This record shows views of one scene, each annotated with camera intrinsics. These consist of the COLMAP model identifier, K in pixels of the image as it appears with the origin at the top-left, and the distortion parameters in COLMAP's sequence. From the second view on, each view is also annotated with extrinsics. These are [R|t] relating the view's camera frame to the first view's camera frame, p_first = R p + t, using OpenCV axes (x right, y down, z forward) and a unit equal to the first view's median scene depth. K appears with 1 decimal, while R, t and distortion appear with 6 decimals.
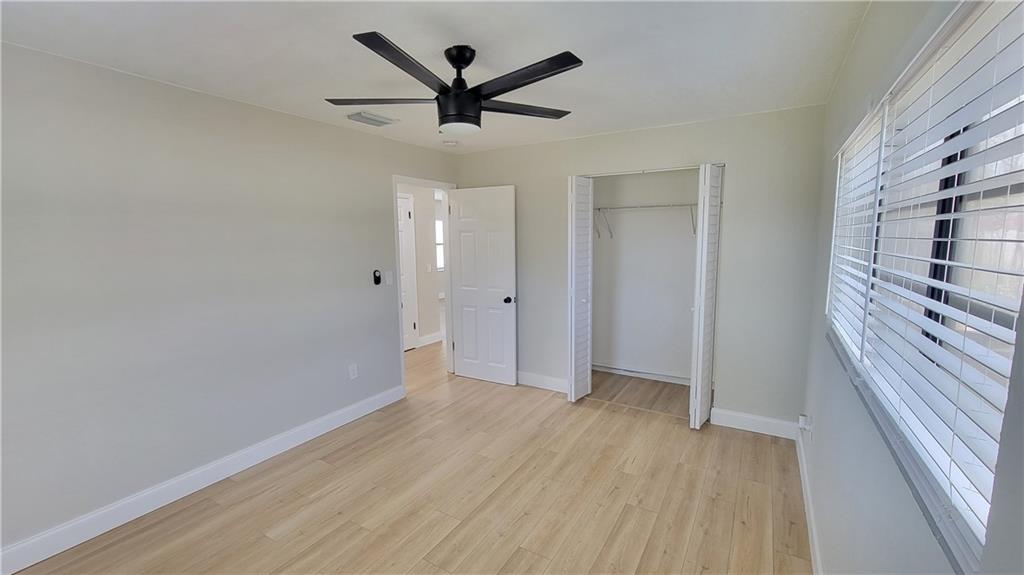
lens RADIAL K [[419.9, 0, 512.0], [0, 419.9, 287.5], [0, 0, 1]] dist [-0.001690, -0.000415]
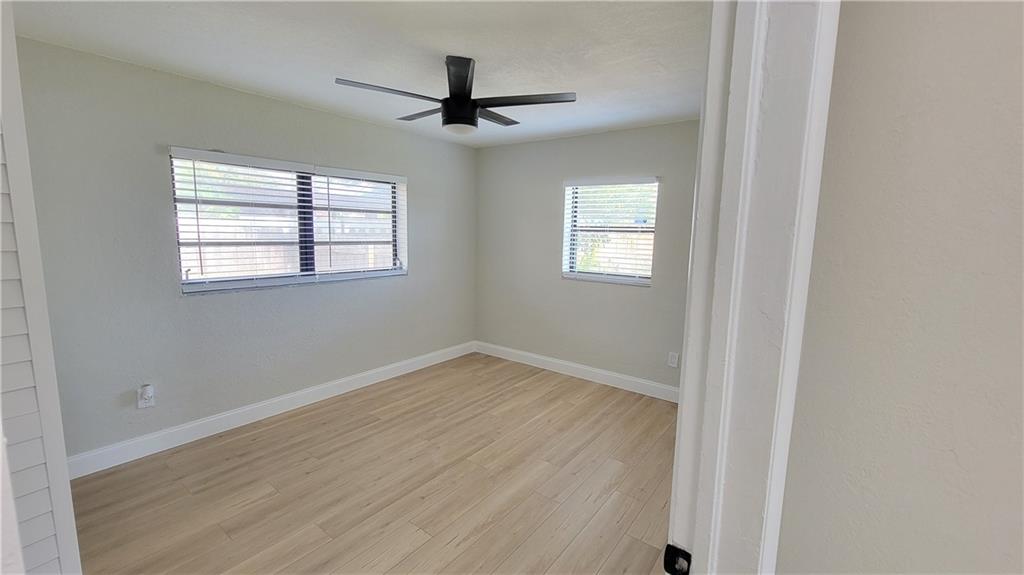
lens RADIAL K [[419.9, 0, 512.0], [0, 419.9, 287.5], [0, 0, 1]] dist [-0.001690, -0.000415]
pose [[-0.994519, -0.020291, 0.102568, -0.335108], [0.005949, 0.968418, 0.249261, -0.197637], [-0.104386, 0.248505, -0.962990, 1.862157]]
